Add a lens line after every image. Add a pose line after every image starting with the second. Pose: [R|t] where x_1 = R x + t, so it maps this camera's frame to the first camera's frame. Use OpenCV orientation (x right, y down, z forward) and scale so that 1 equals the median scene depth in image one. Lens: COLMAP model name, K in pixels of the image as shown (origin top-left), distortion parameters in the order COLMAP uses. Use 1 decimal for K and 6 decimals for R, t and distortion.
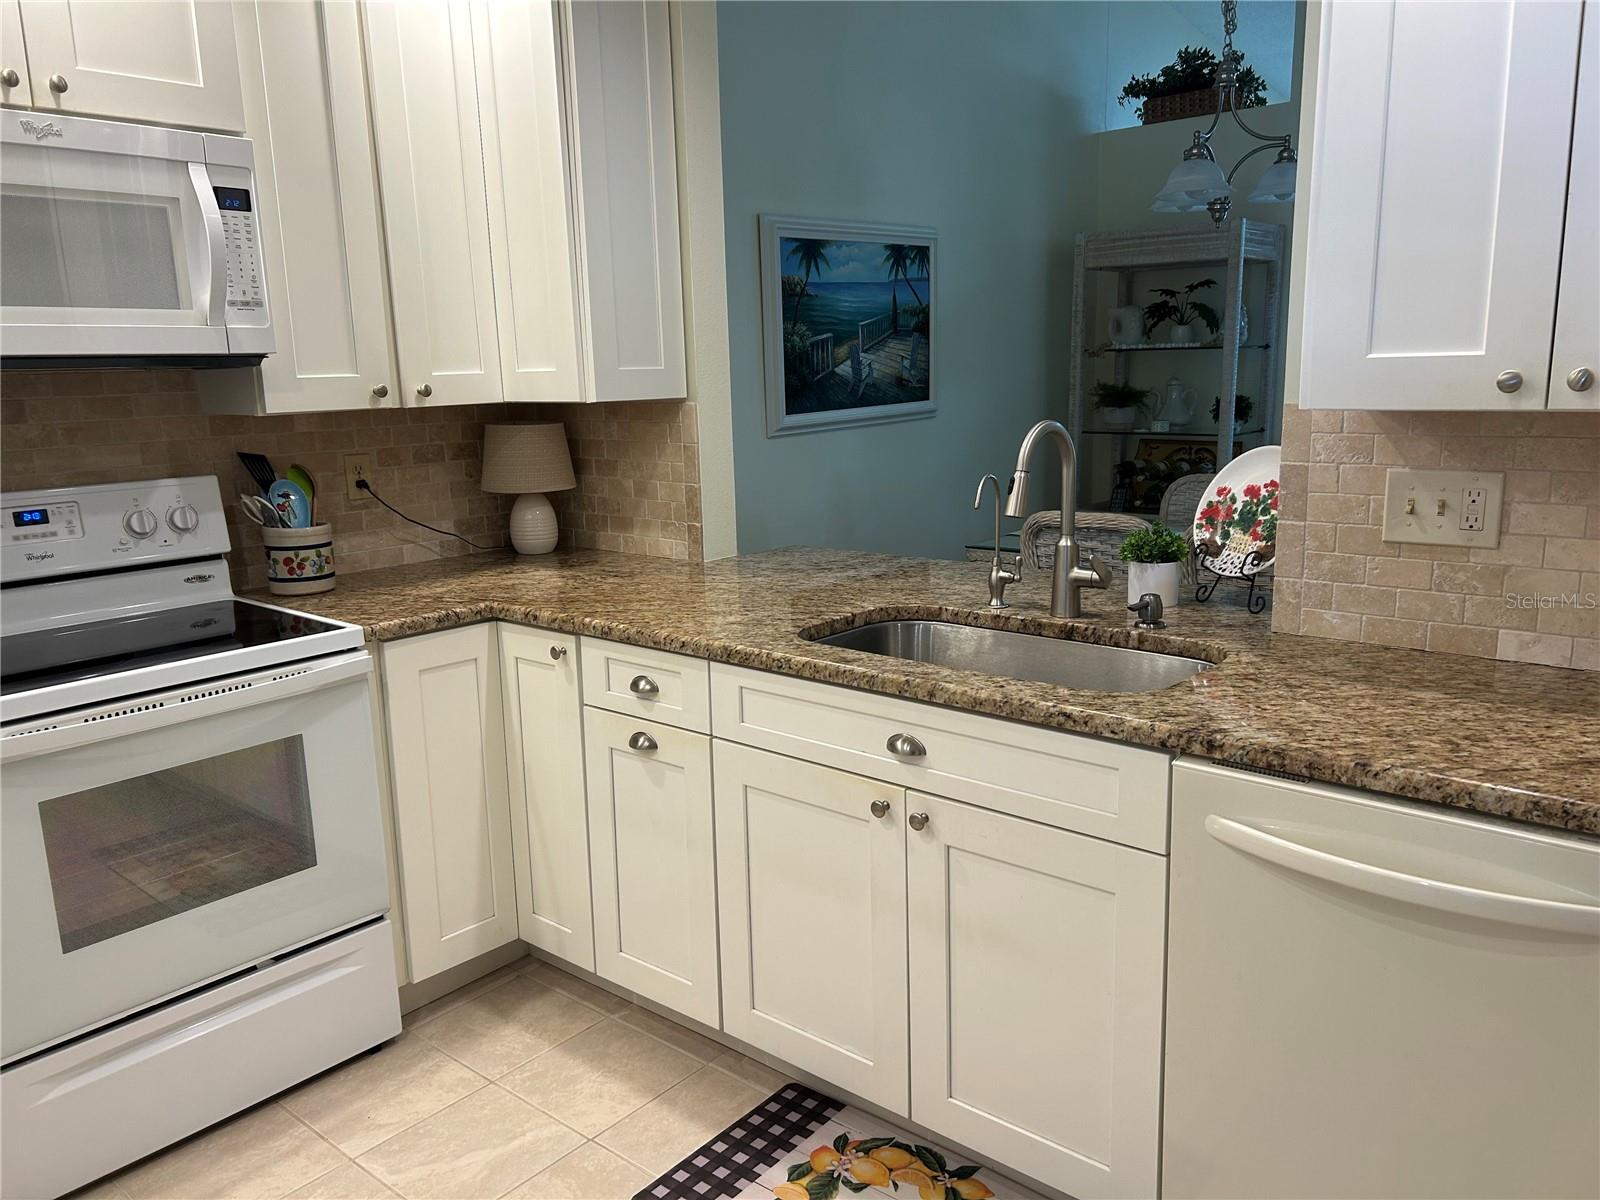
lens RADIAL K [[1193.7, 0, 814.2], [0, 1193.7, 607.4], [0, 0, 1]] dist [0.043130, -0.048060]
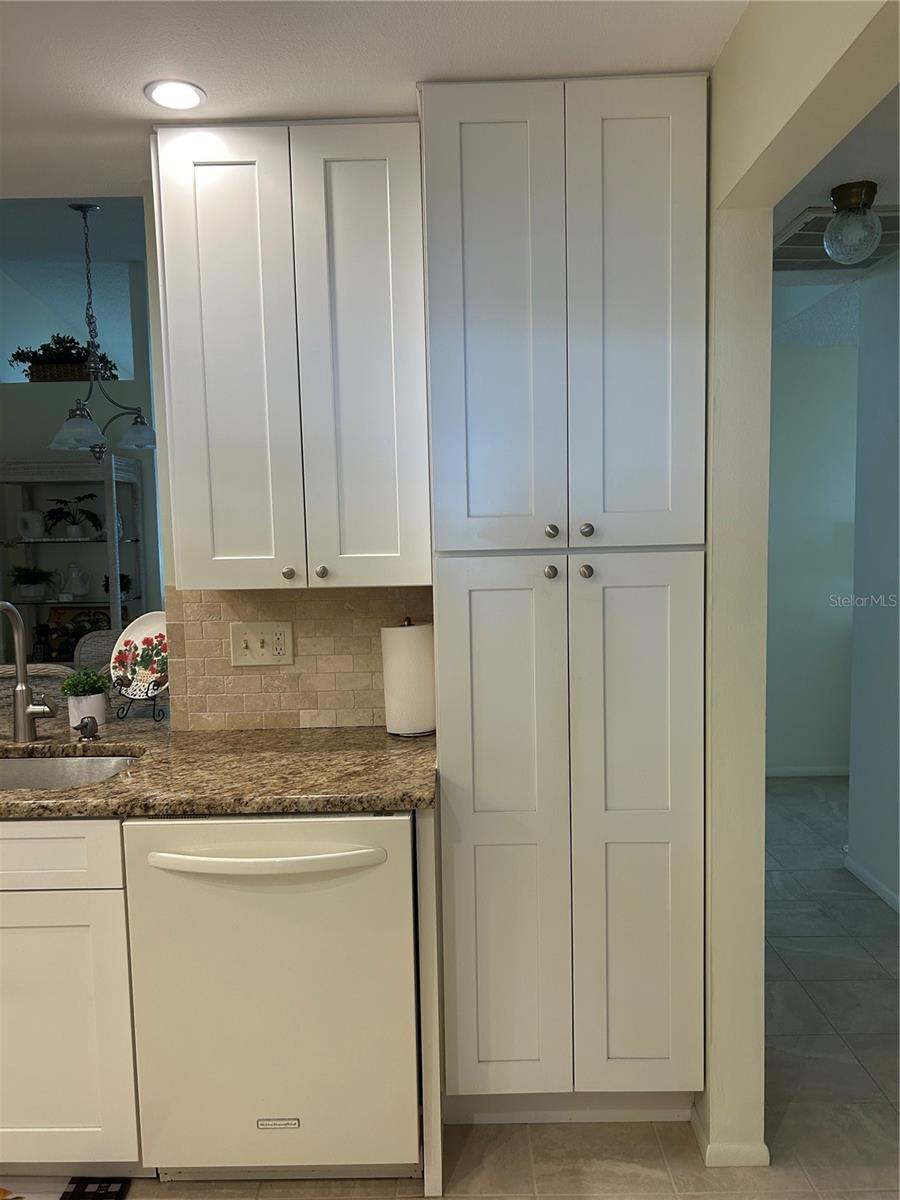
lens RADIAL K [[895.3, 0, 450.3], [0, 895.3, 600.5], [0, 0, 1]] dist [0.043130, -0.048060]
pose [[0.766684, -0.043933, 0.640519, -0.055258], [0.131971, 0.987136, -0.090259, 0.004333], [-0.628314, 0.153730, 0.762619, -0.094861]]
